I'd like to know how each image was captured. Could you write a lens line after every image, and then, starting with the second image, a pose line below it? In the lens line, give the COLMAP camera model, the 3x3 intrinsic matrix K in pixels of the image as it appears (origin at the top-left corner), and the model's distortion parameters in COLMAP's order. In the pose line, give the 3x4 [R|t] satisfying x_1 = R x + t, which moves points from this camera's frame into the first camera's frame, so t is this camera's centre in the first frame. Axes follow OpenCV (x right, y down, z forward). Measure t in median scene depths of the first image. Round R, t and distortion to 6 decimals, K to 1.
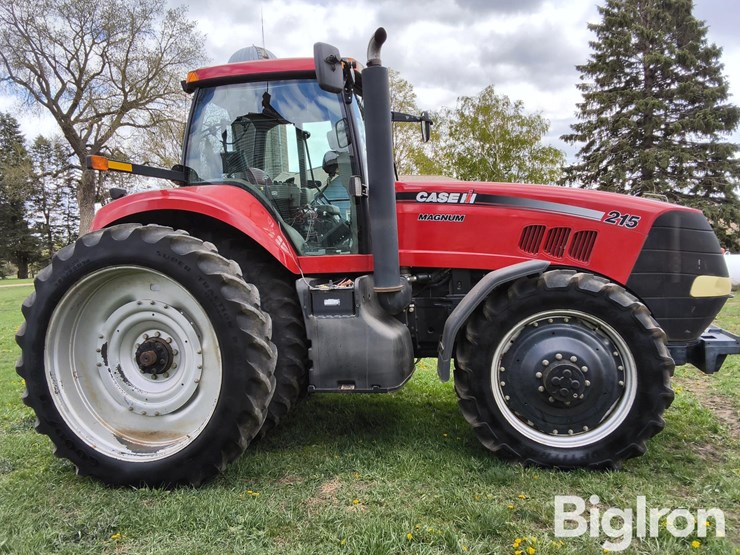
lens RADIAL K [[572.5, 0, 382.6], [0, 572.5, 277.8], [0, 0, 1]] dist [0.118412, -0.168043]
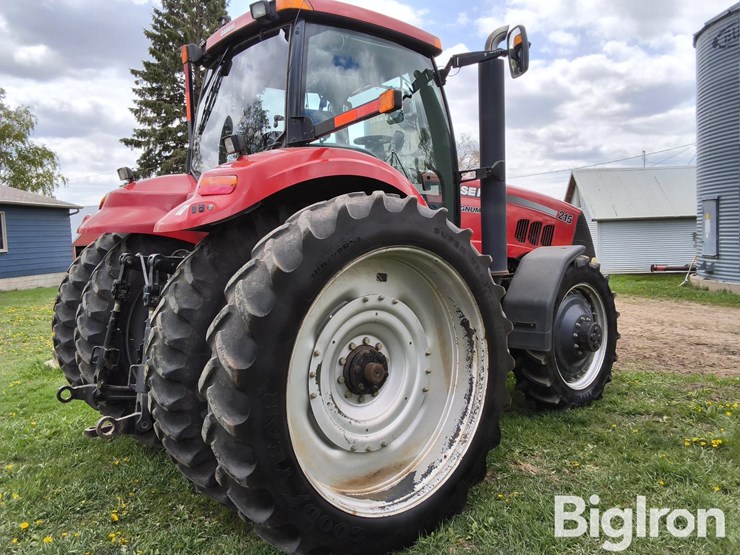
lens RADIAL K [[572.5, 0, 382.6], [0, 572.5, 277.8], [0, 0, 1]] dist [0.118412, -0.168043]
pose [[0.624145, -0.037433, 0.780411, -0.189127], [0.058588, 0.998282, 0.001027, 0.003102], [-0.779109, 0.045082, 0.625265, 0.101966]]
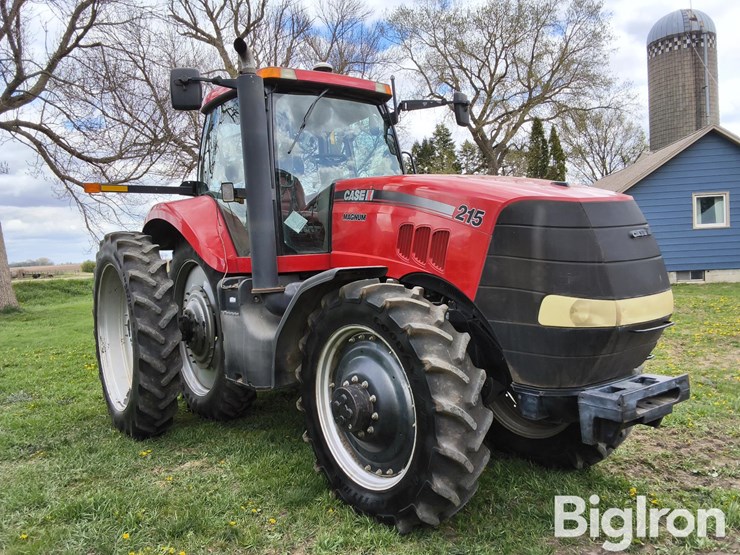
lens RADIAL K [[600.0, 0, 369.1], [0, 600.0, 279.6], [0, 0, 1]] dist [0.007812, 0.003432]
pose [[0.729233, 0.040216, -0.683082, 0.176482], [-0.029192, 0.999191, 0.027663, -0.007100], [0.683642, -0.000232, 0.729817, 0.069826]]
